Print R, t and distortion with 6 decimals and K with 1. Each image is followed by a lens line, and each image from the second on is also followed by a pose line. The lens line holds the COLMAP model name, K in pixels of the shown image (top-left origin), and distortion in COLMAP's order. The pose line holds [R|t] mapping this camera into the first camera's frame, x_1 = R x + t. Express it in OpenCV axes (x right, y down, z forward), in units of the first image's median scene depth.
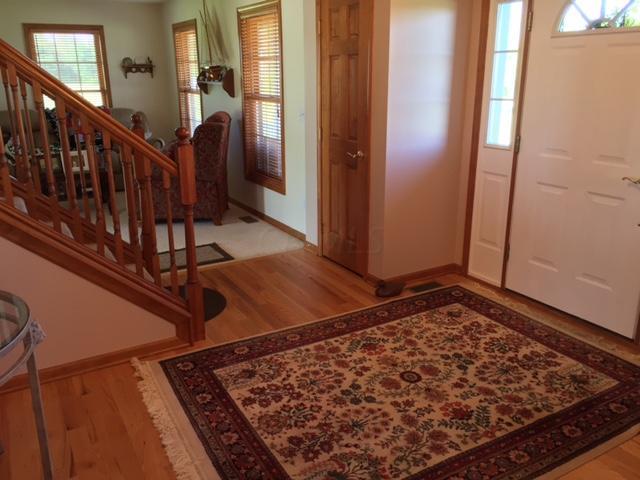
lens RADIAL K [[548.0, 0, 318.4], [0, 548.0, 241.5], [0, 0, 1]] dist [0.069661, -0.101387]
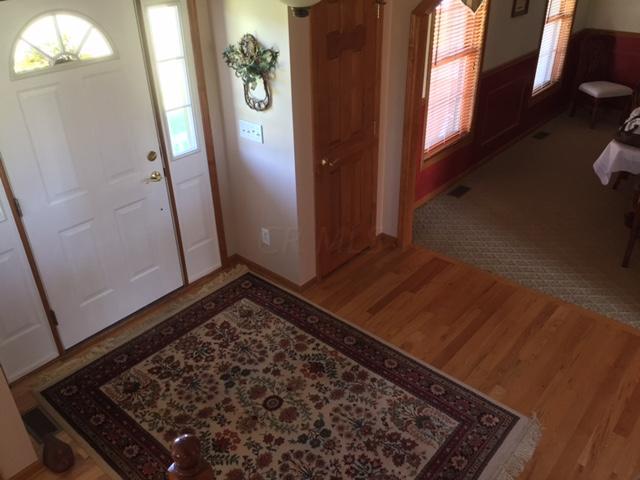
lens RADIAL K [[548.0, 0, 318.6], [0, 548.0, 235.8], [0, 0, 1]] dist [0.069661, -0.101387]
pose [[-0.331093, -0.456982, 0.825557, -0.603650], [0.297440, 0.779755, 0.550918, -0.578767], [-0.895493, 0.427959, -0.122246, 0.893462]]
